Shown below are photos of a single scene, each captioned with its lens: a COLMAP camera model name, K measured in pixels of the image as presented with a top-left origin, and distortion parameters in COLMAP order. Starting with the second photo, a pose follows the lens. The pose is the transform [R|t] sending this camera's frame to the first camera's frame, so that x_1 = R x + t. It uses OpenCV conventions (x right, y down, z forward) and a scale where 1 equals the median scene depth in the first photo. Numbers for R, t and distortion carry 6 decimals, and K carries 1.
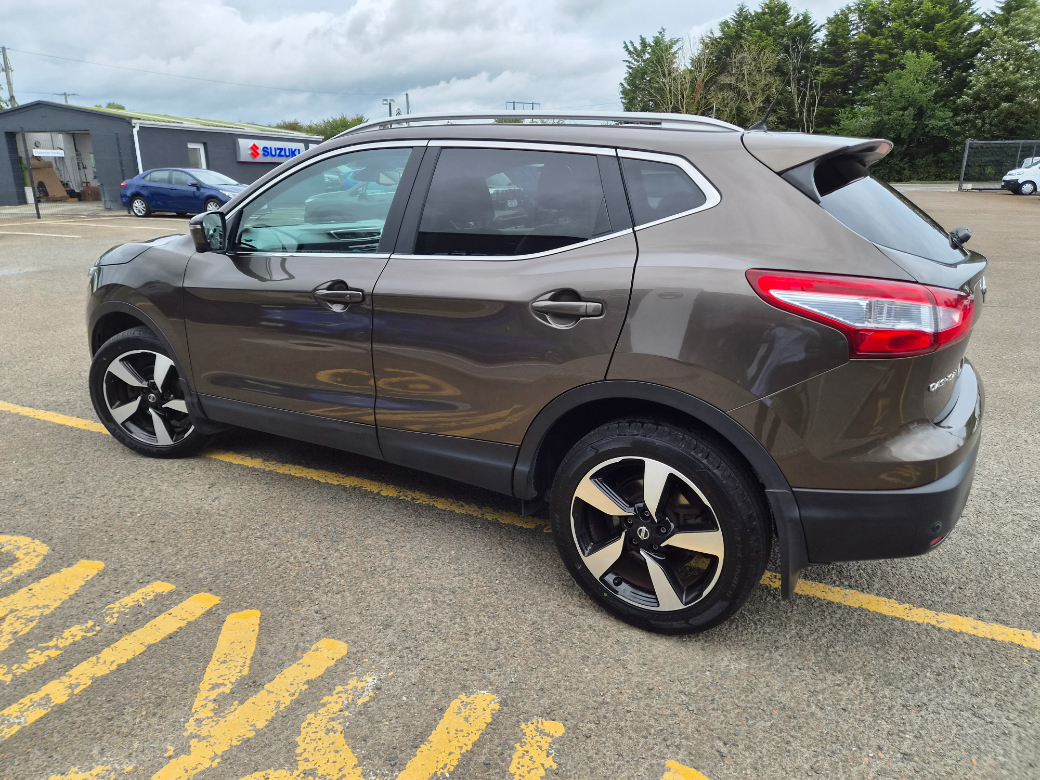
lens RADIAL K [[691.8, 0, 529.4], [0, 691.8, 382.3], [0, 0, 1]] dist [0.053647, -0.039303]
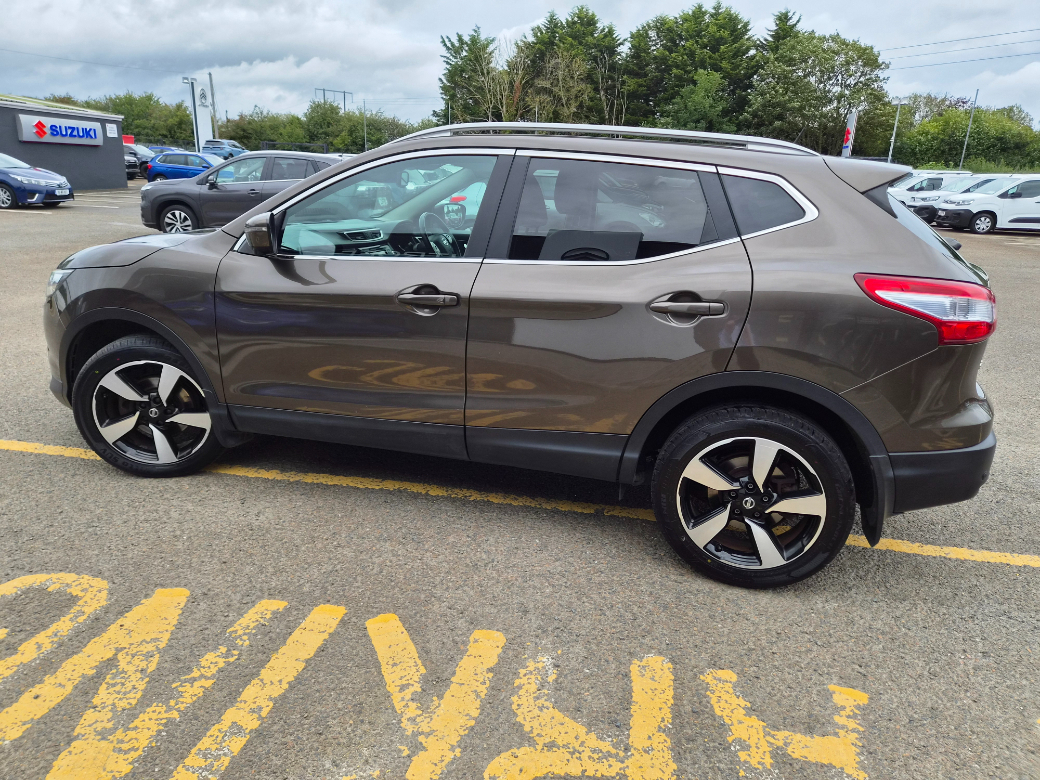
lens RADIAL K [[691.8, 0, 524.6], [0, 691.8, 389.2], [0, 0, 1]] dist [0.053647, -0.039303]
pose [[0.965754, -0.046251, 0.255303, -0.425590], [0.042421, 0.998890, 0.020491, -0.009472], [-0.255967, -0.008960, 0.966644, -0.015625]]
